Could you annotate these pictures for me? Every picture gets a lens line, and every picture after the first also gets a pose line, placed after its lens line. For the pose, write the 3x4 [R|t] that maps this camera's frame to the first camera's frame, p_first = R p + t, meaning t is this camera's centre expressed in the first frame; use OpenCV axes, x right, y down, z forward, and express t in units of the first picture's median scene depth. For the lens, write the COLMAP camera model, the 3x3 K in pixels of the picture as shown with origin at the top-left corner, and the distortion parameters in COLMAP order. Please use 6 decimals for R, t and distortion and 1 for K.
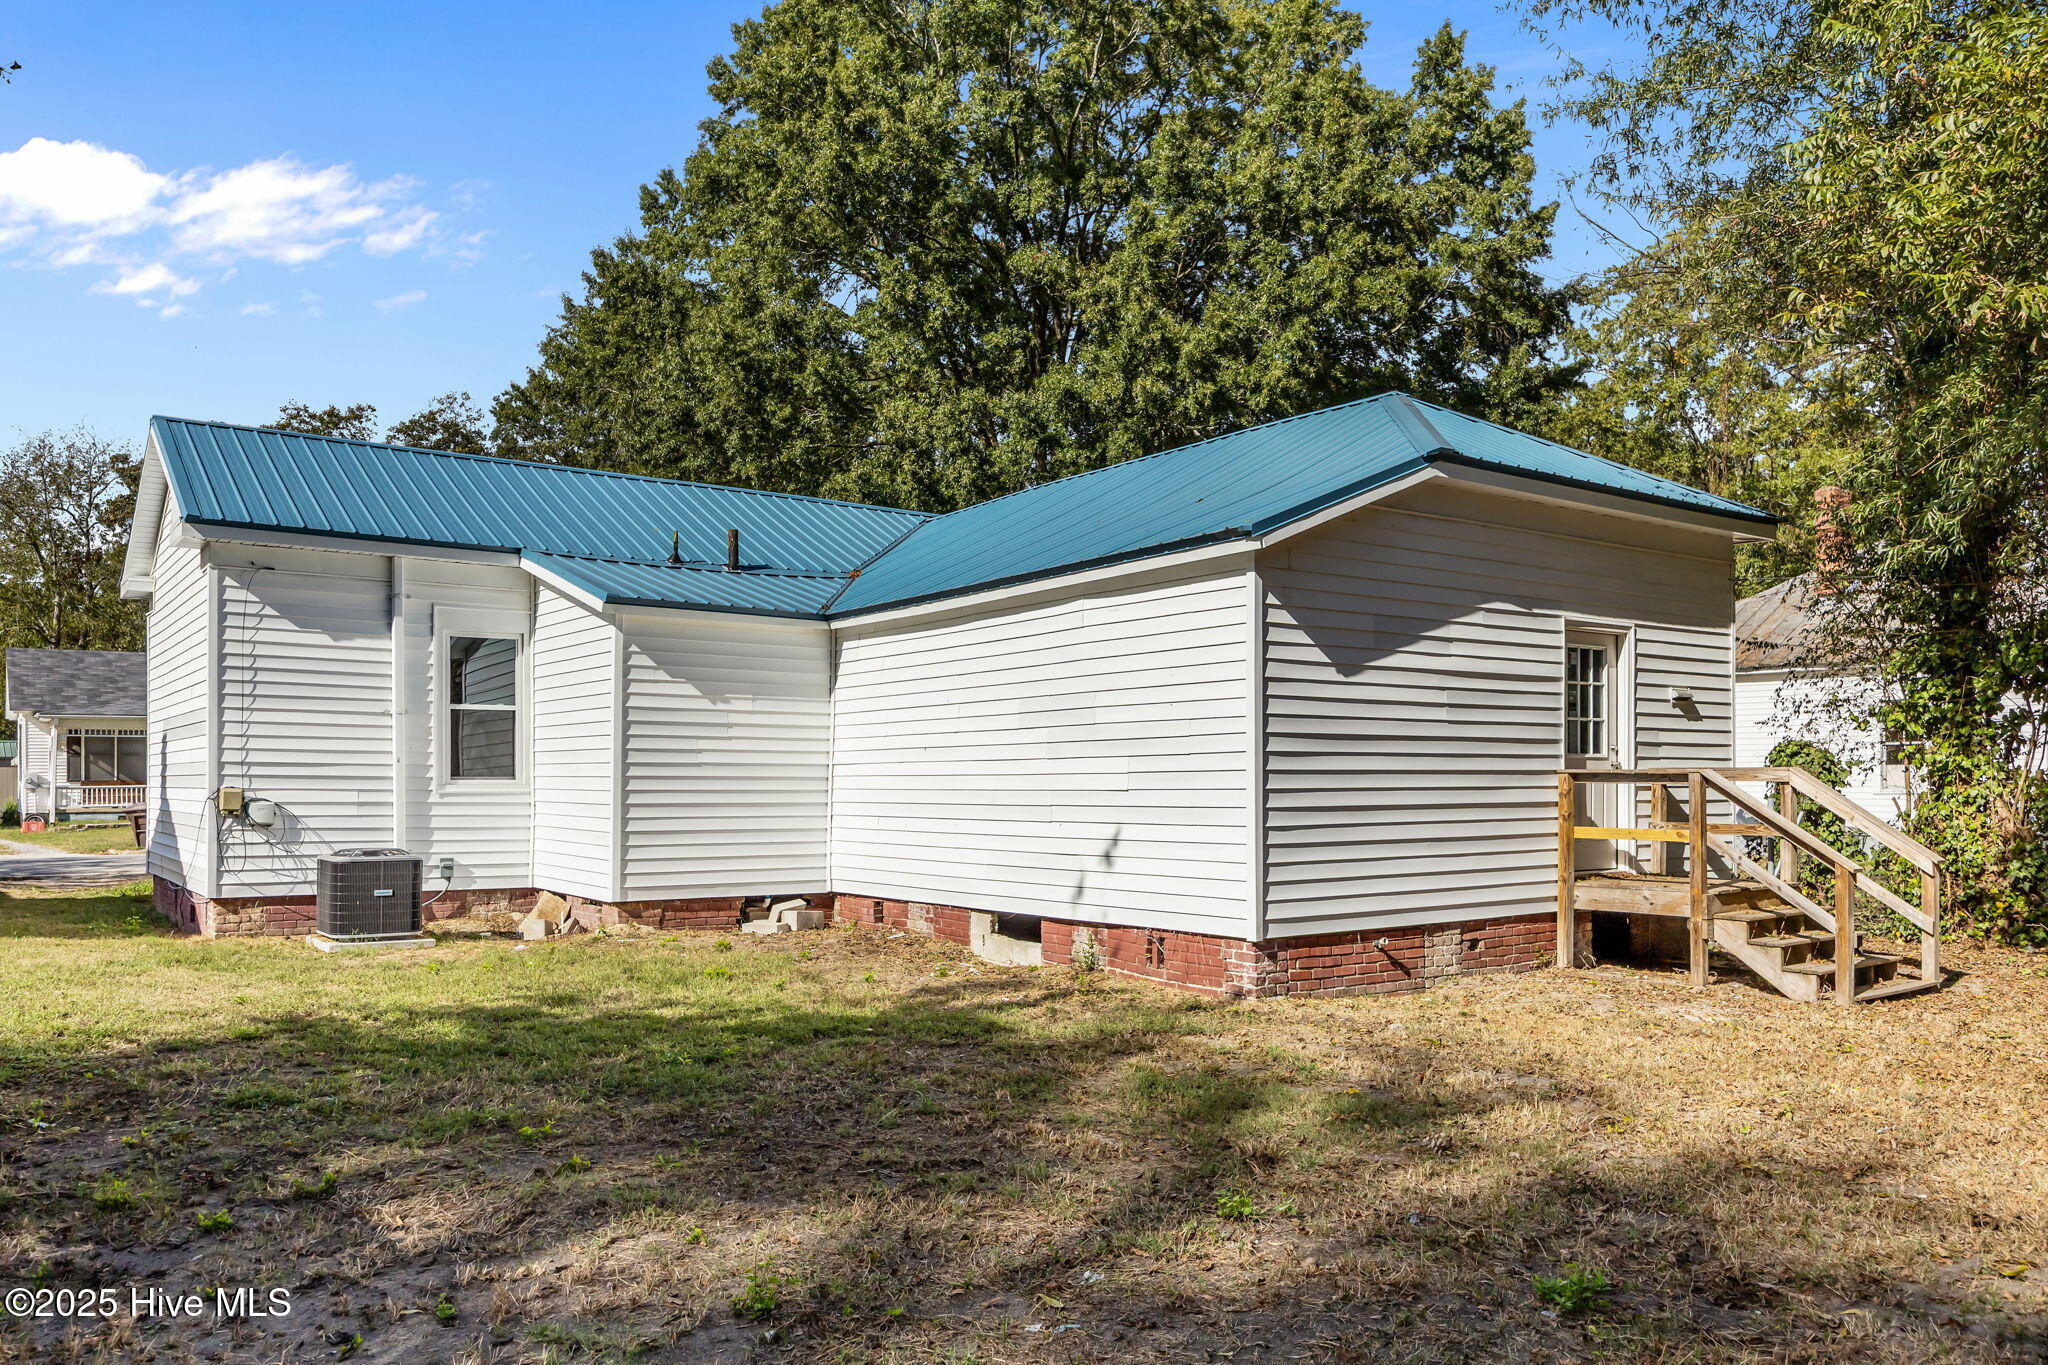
lens RADIAL K [[1510.7, 0, 1029.7], [0, 1510.7, 790.7], [0, 0, 1]] dist [-0.003924, 0.000279]
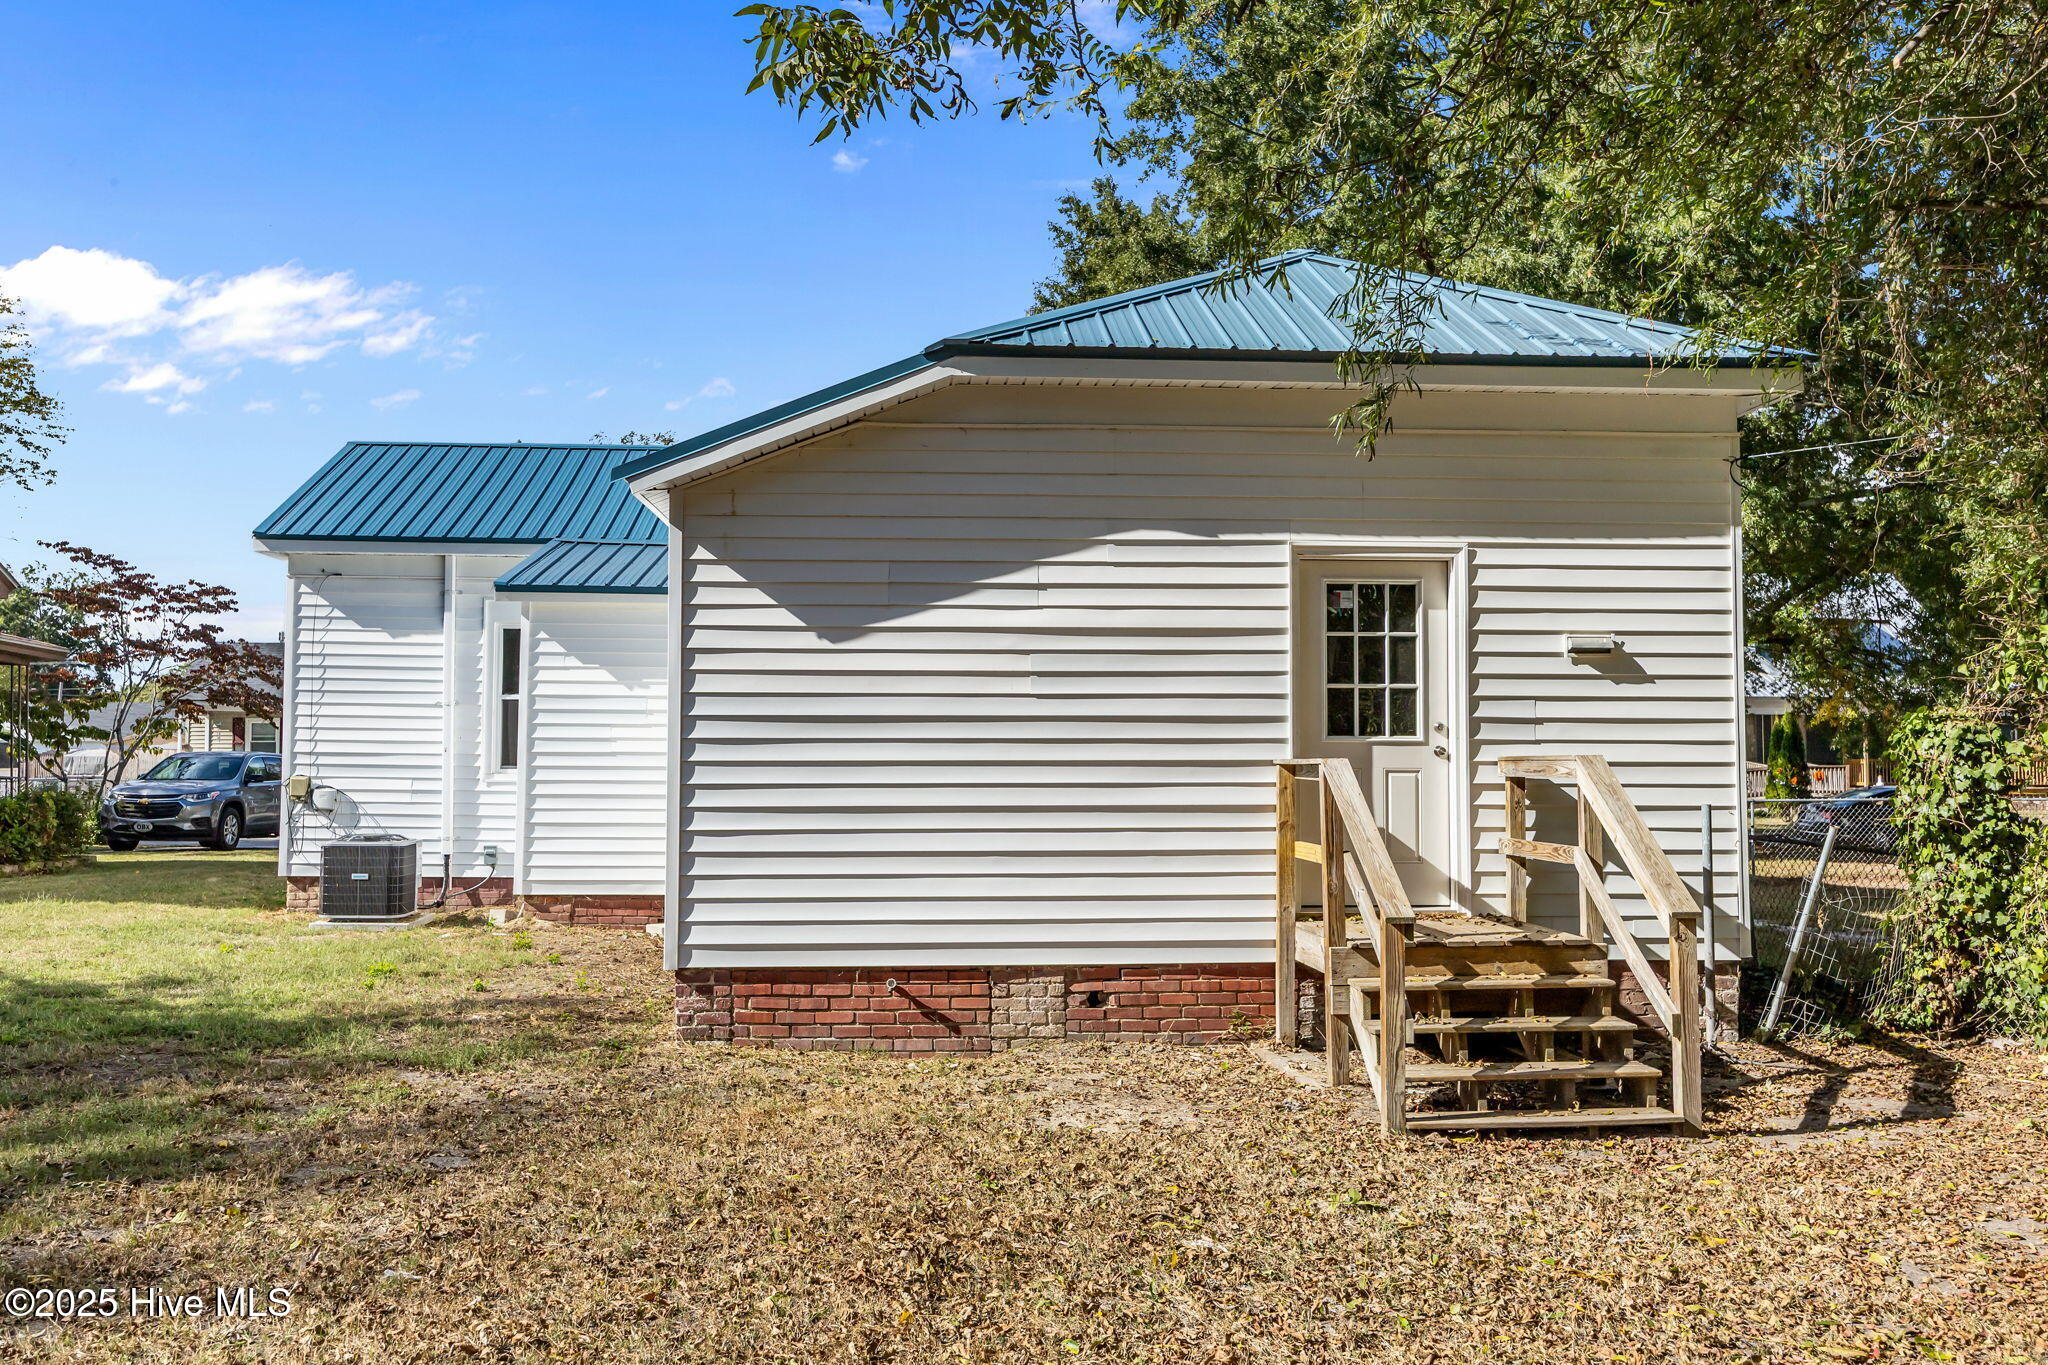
lens RADIAL K [[1756.9, 0, 1029.9], [0, 1756.9, 695.4], [0, 0, 1]] dist [-0.053629, 0.110849]
pose [[0.840852, -0.020327, -0.540883, 0.659837], [-0.005271, 0.998940, -0.045735, -0.005519], [0.541239, 0.041307, 0.839853, 0.237913]]
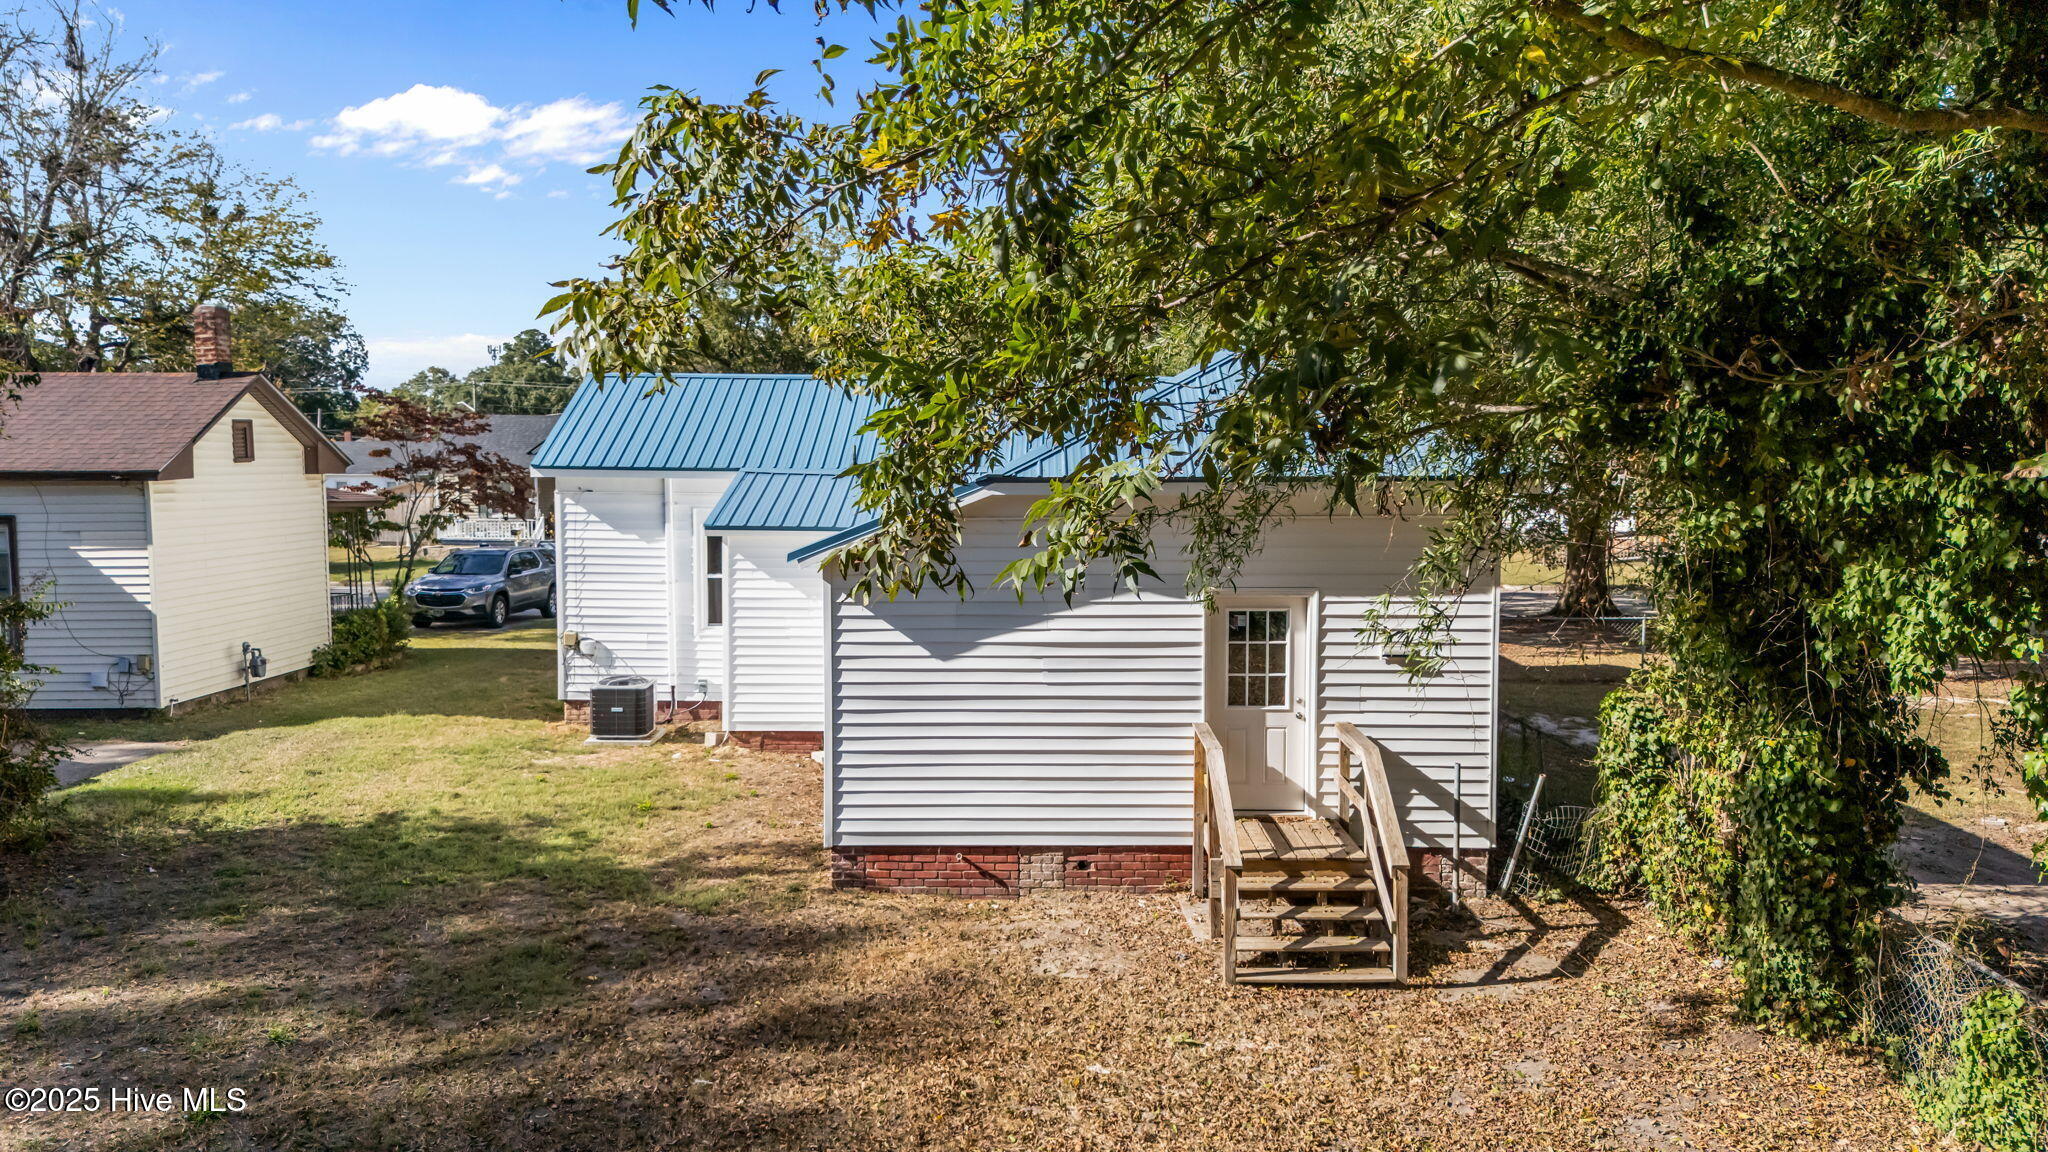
lens RADIAL K [[1523.6, 0, 1024.0], [0, 1523.6, 576.0], [0, 0, 1]] dist [0.050571, -0.049366]
pose [[0.799702, 0.049904, -0.598319, 0.883417], [-0.005171, 0.997075, 0.076252, -0.201414], [0.600374, -0.057885, 0.797621, 0.008150]]
